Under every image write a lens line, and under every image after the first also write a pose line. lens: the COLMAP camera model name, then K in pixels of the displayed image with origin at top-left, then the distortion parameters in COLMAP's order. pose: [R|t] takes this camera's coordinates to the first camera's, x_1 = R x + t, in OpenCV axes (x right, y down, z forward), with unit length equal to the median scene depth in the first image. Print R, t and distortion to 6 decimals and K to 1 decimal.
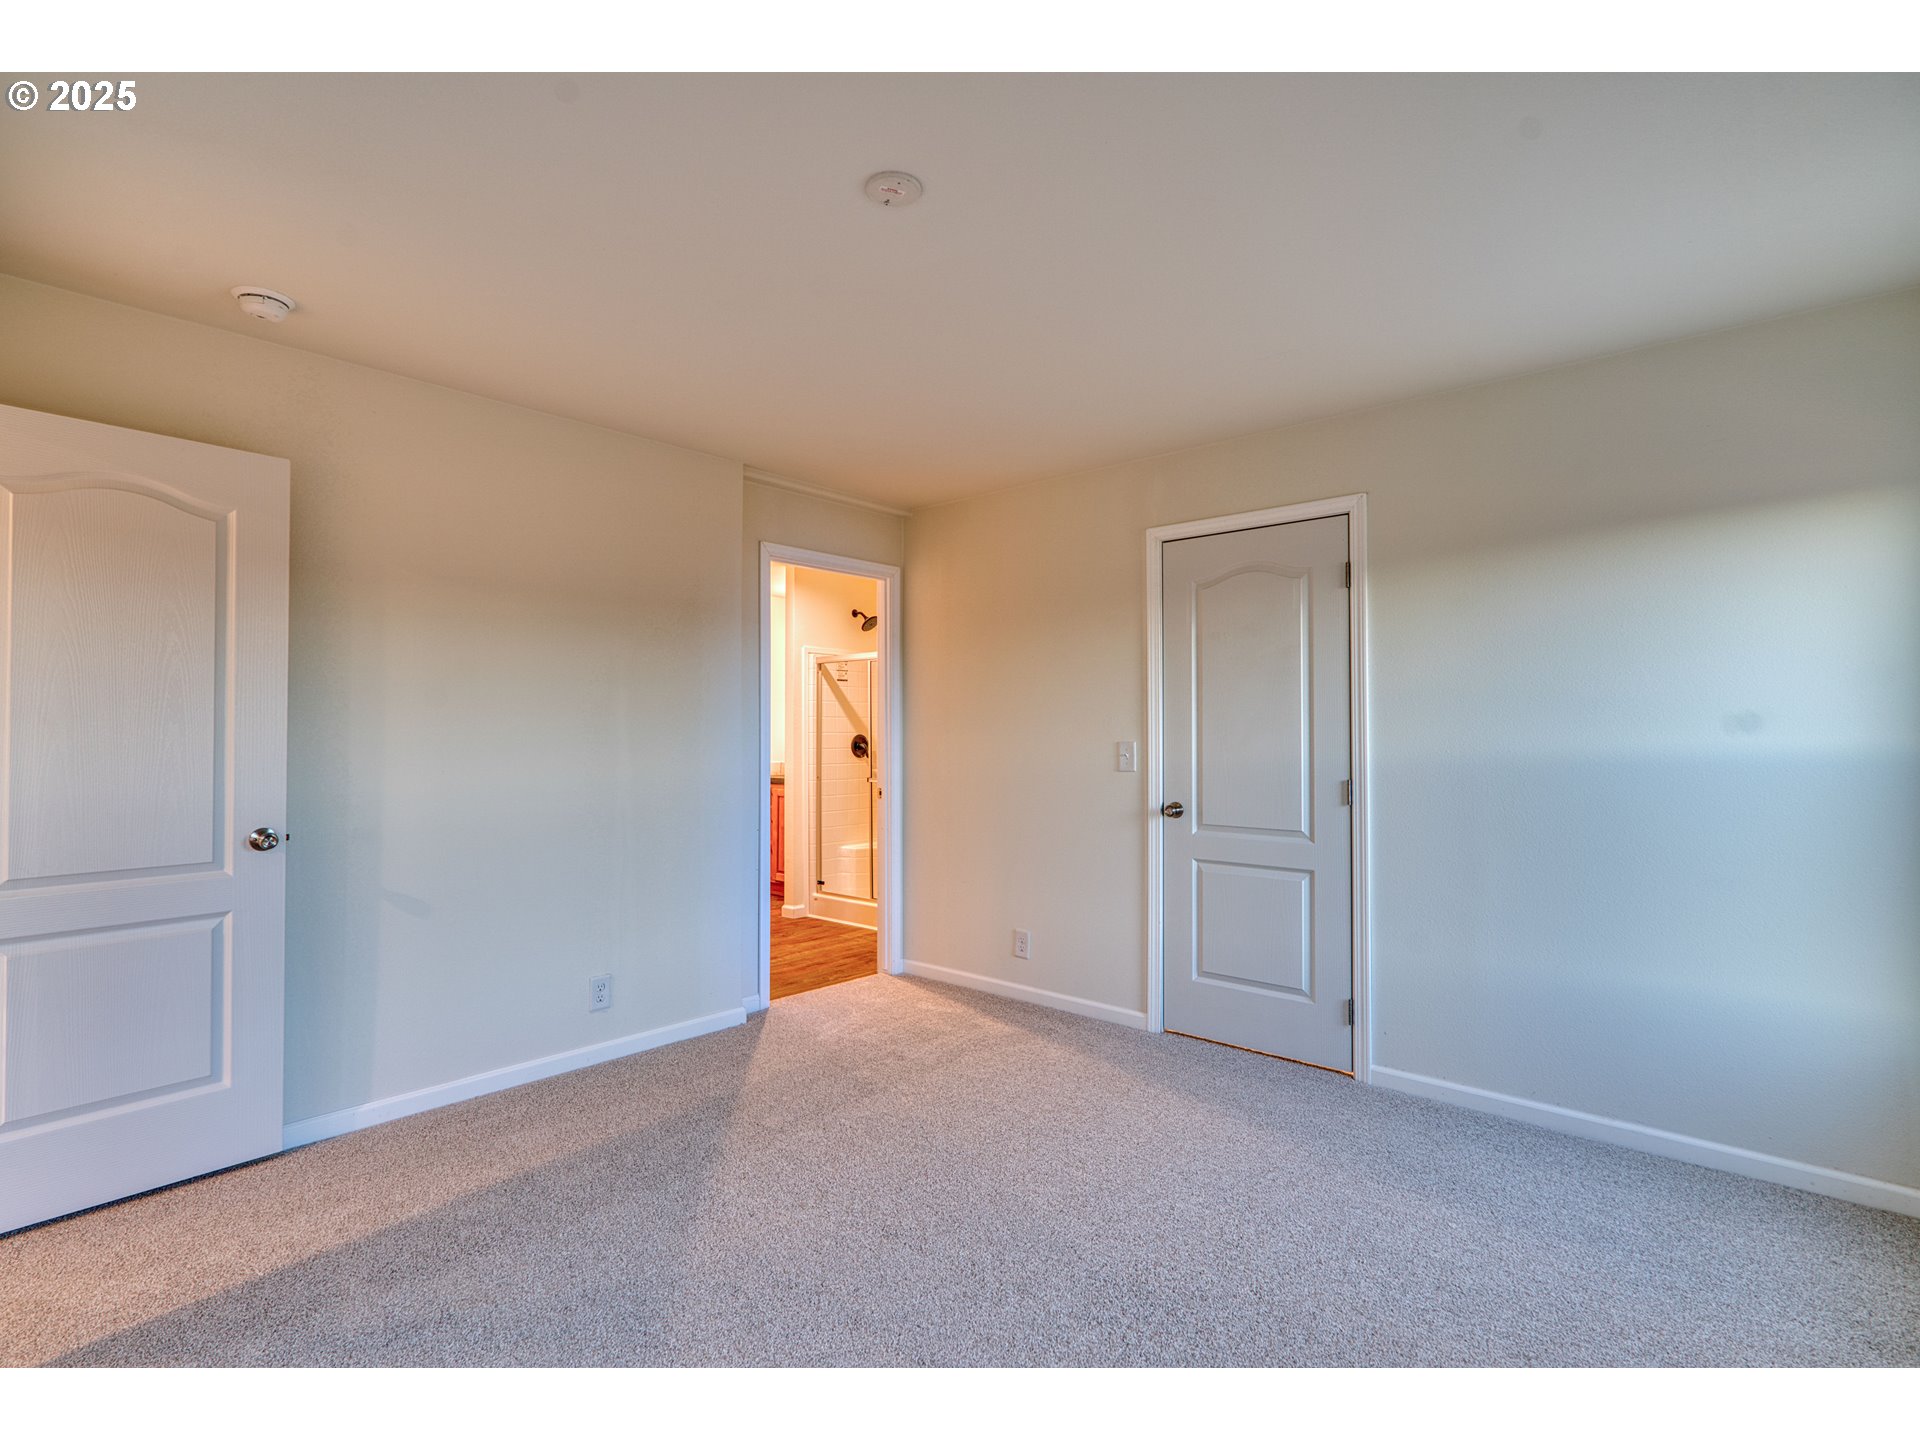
lens RADIAL K [[920.0, 0, 965.1], [0, 920.0, 712.4], [0, 0, 1]] dist [-0.001745, 0.000389]
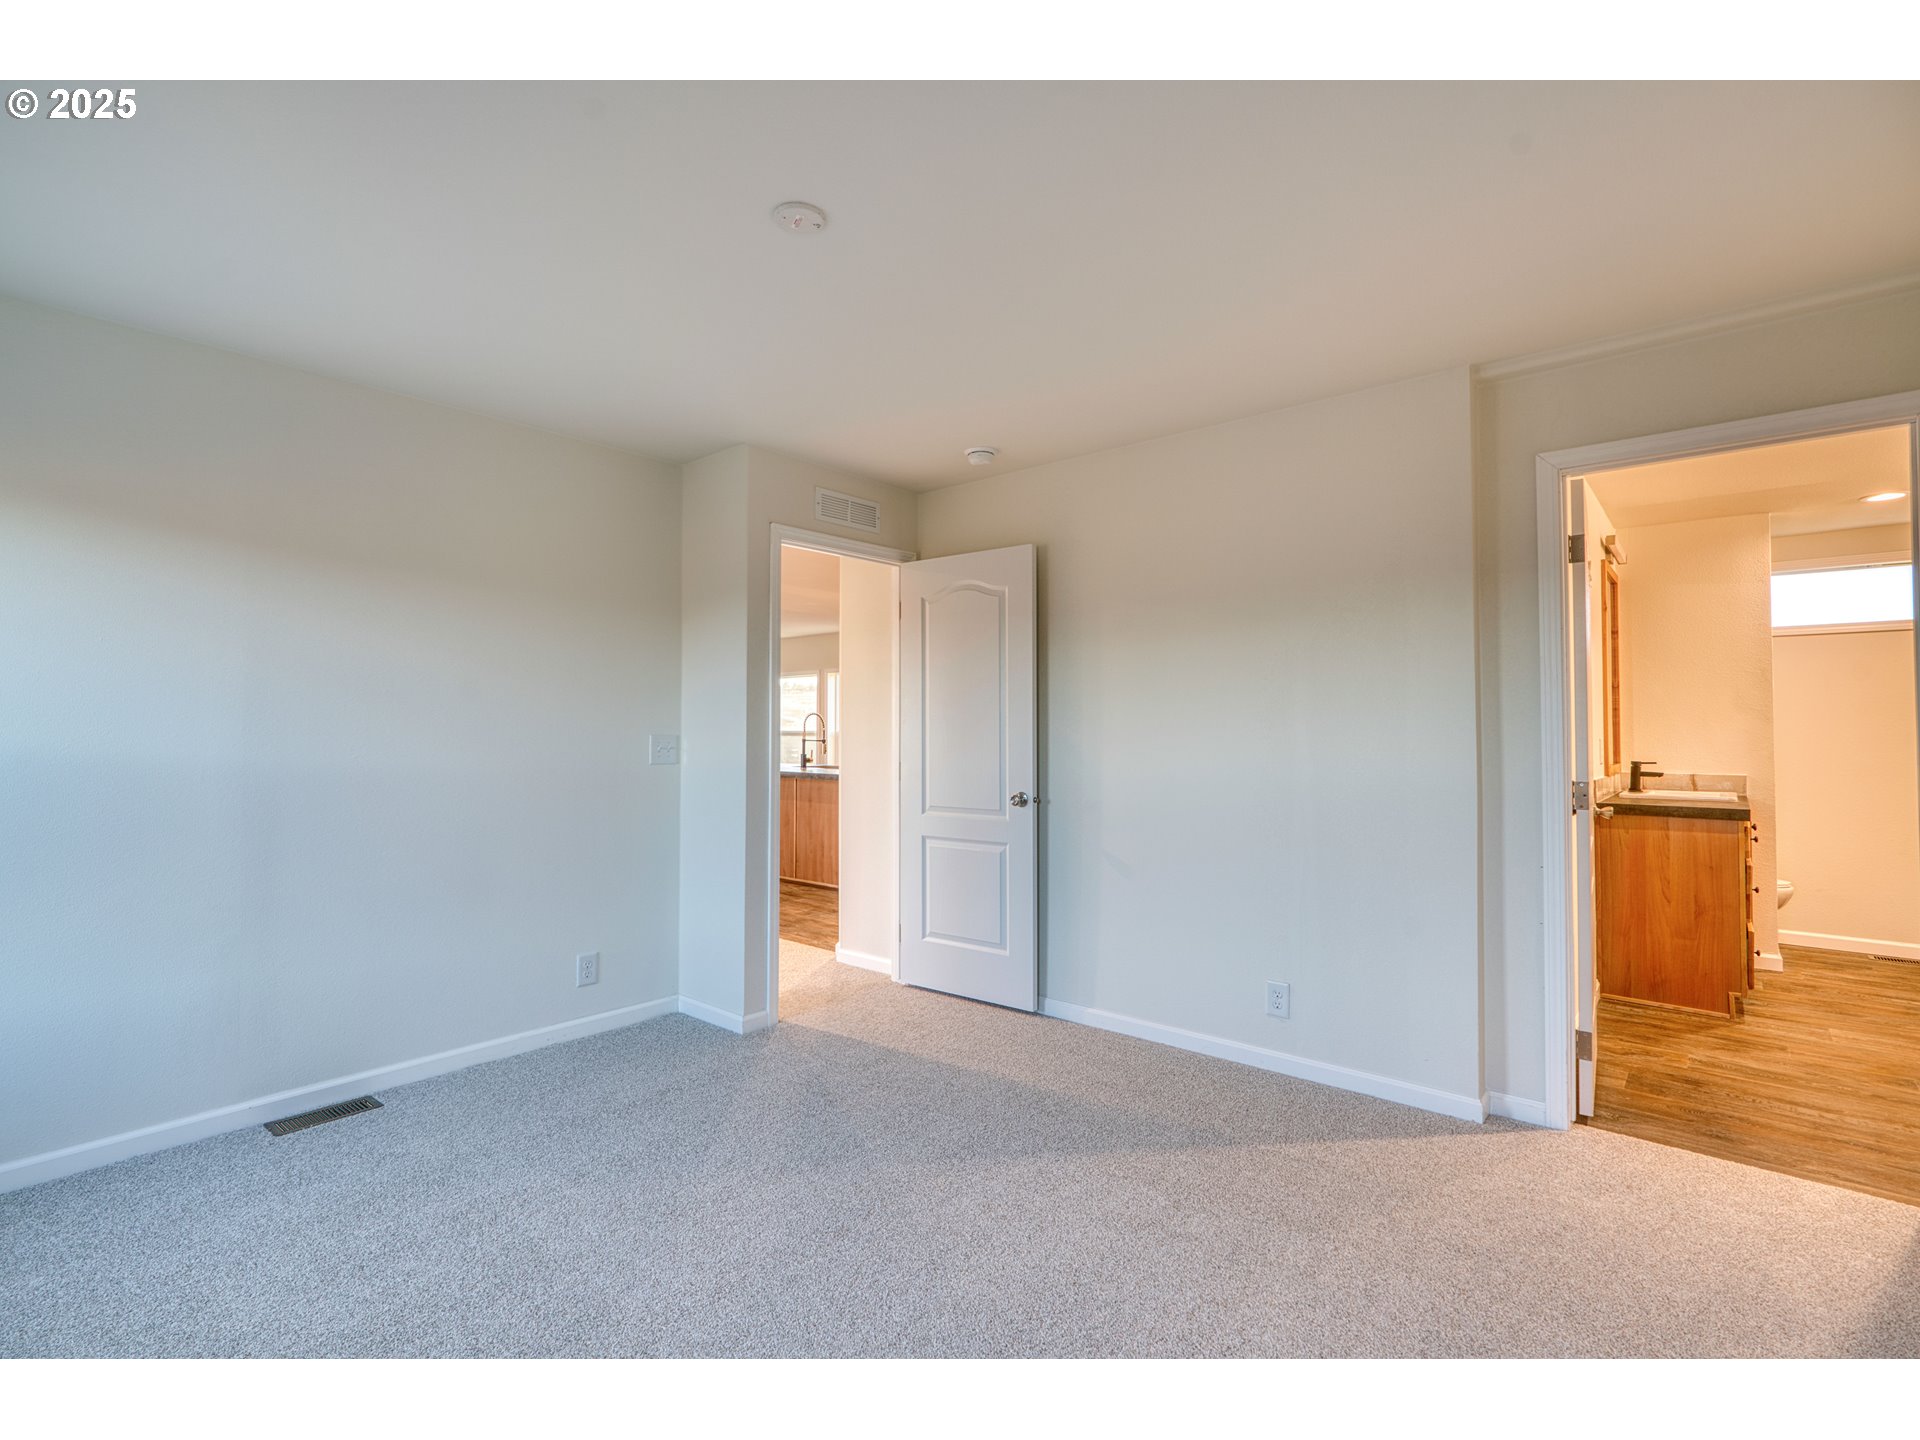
lens RADIAL K [[920.0, 0, 965.1], [0, 920.0, 712.4], [0, 0, 1]] dist [-0.001745, 0.000389]
pose [[0.018465, -0.015894, -0.999703, 0.566262], [0.023705, 0.999600, -0.015455, 0.012059], [0.999548, -0.023412, 0.018835, 0.667997]]
